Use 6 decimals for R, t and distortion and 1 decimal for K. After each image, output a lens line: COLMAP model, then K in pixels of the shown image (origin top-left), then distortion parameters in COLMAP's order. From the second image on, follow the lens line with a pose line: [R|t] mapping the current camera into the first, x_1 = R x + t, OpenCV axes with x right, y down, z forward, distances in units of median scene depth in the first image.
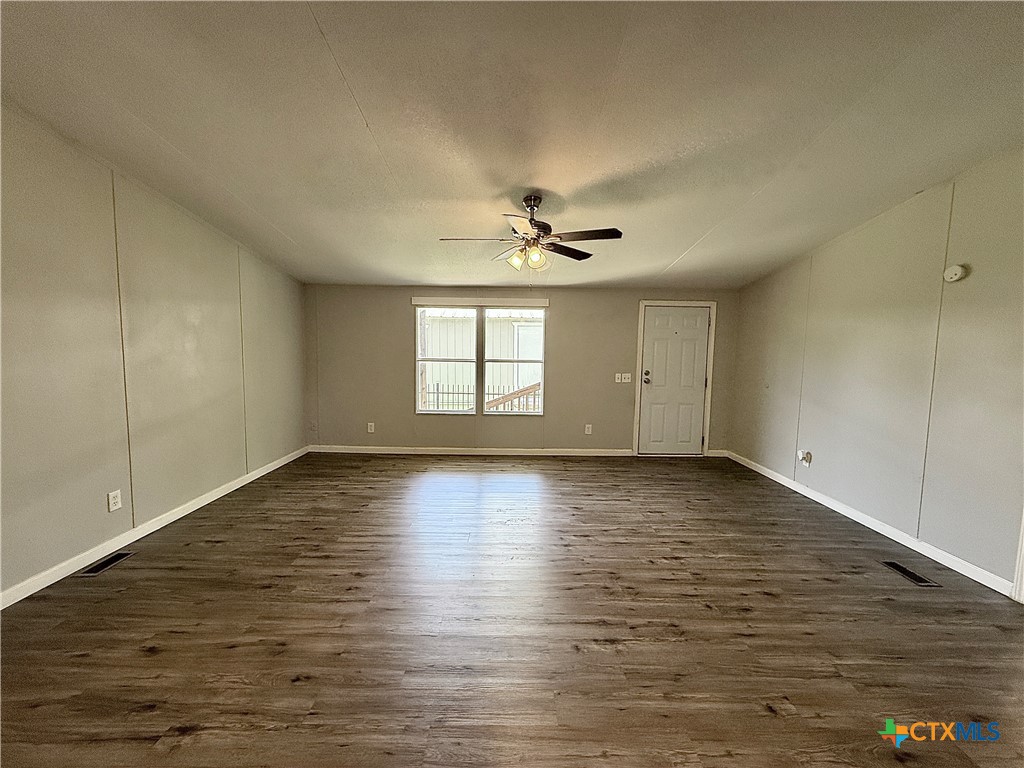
lens RADIAL K [[407.3, 0, 509.7], [0, 407.3, 384.8], [0, 0, 1]] dist [-0.000757, -0.000104]
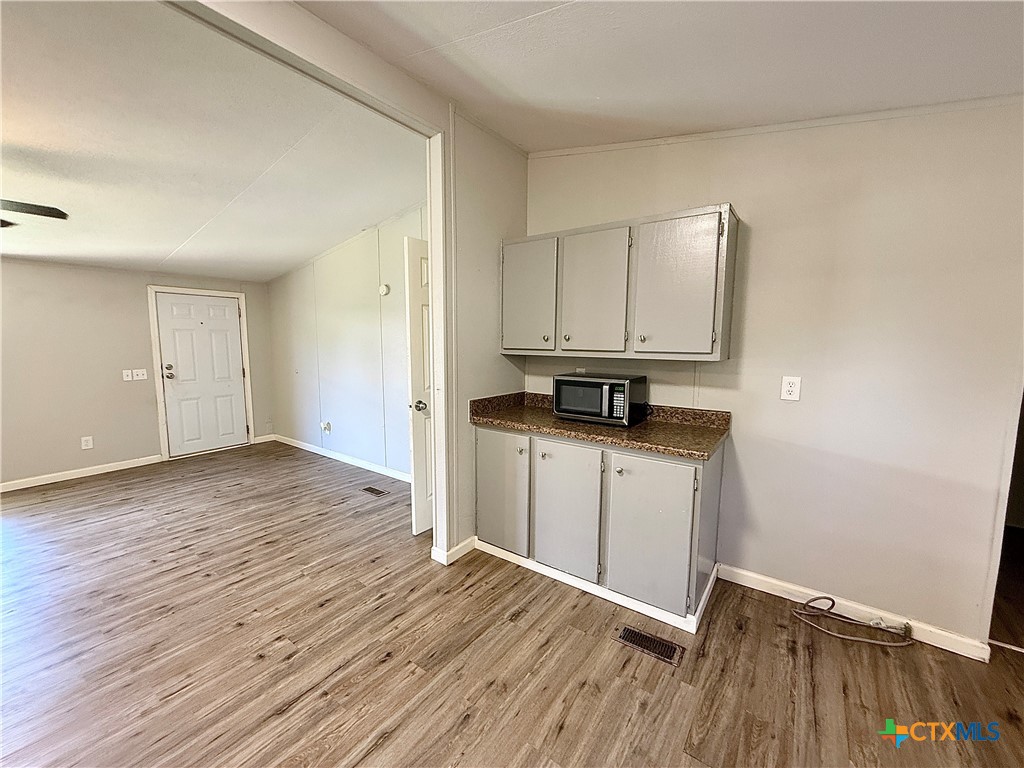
lens RADIAL K [[407.3, 0, 509.7], [0, 407.3, 384.8], [0, 0, 1]] dist [-0.000757, -0.000104]
pose [[0.591815, -0.101258, 0.799689, 0.082939], [0.076974, 0.994644, 0.068979, 0.007977], [-0.802390, 0.020732, 0.596439, -0.200826]]
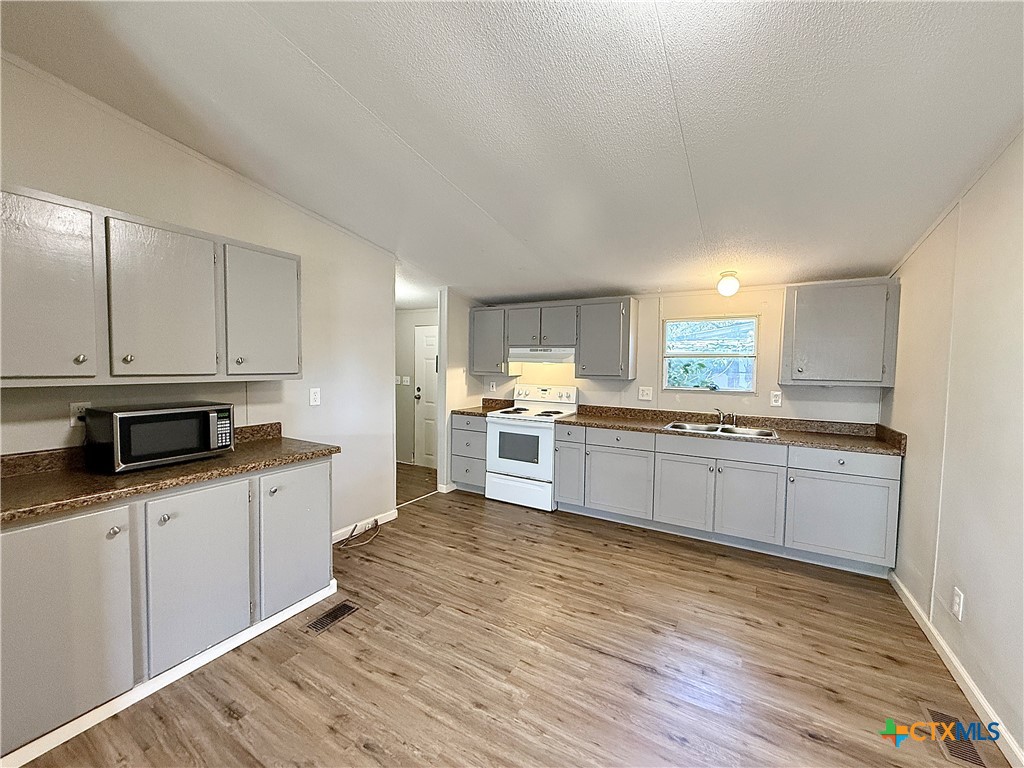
lens RADIAL K [[407.3, 0, 509.7], [0, 407.3, 384.8], [0, 0, 1]] dist [-0.000757, -0.000104]
pose [[-0.861283, -0.051530, 0.505506, 0.042522], [0.020788, 0.990438, 0.136382, -0.042602], [-0.507700, 0.127972, -0.851976, 0.319961]]
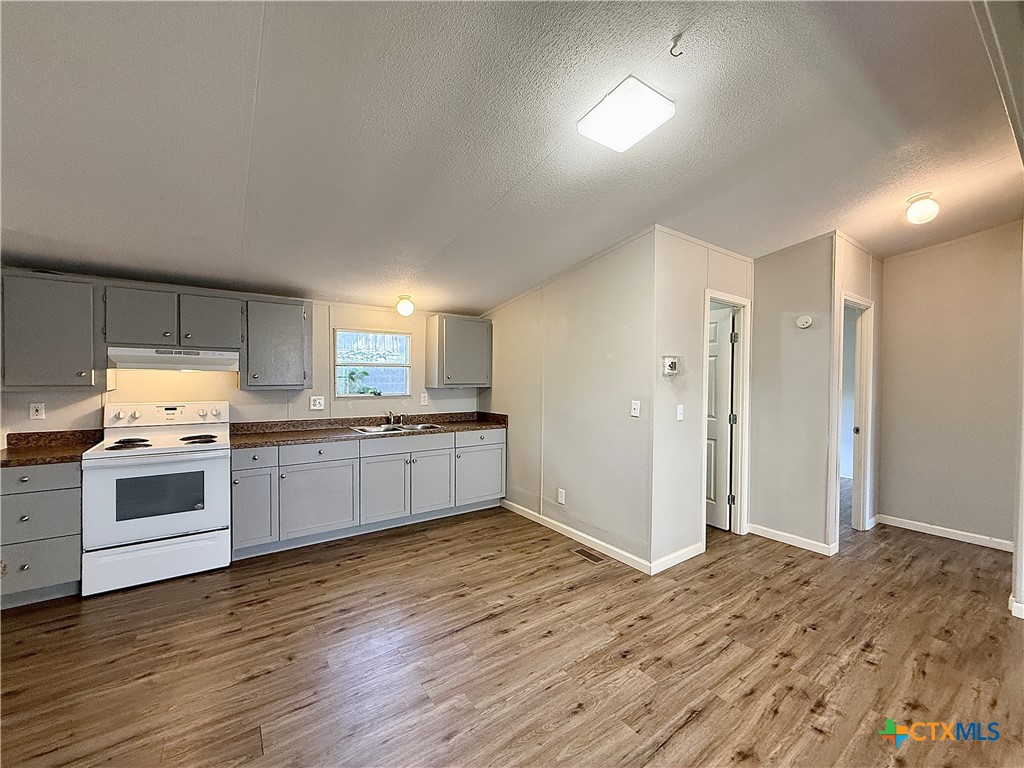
lens RADIAL K [[407.3, 0, 509.7], [0, 407.3, 384.8], [0, 0, 1]] dist [-0.000757, -0.000104]
pose [[-0.817682, -0.009782, -0.575586, 0.487992], [-0.071700, 0.993801, 0.084968, -0.034046], [0.571187, 0.110747, -0.813315, 0.338708]]
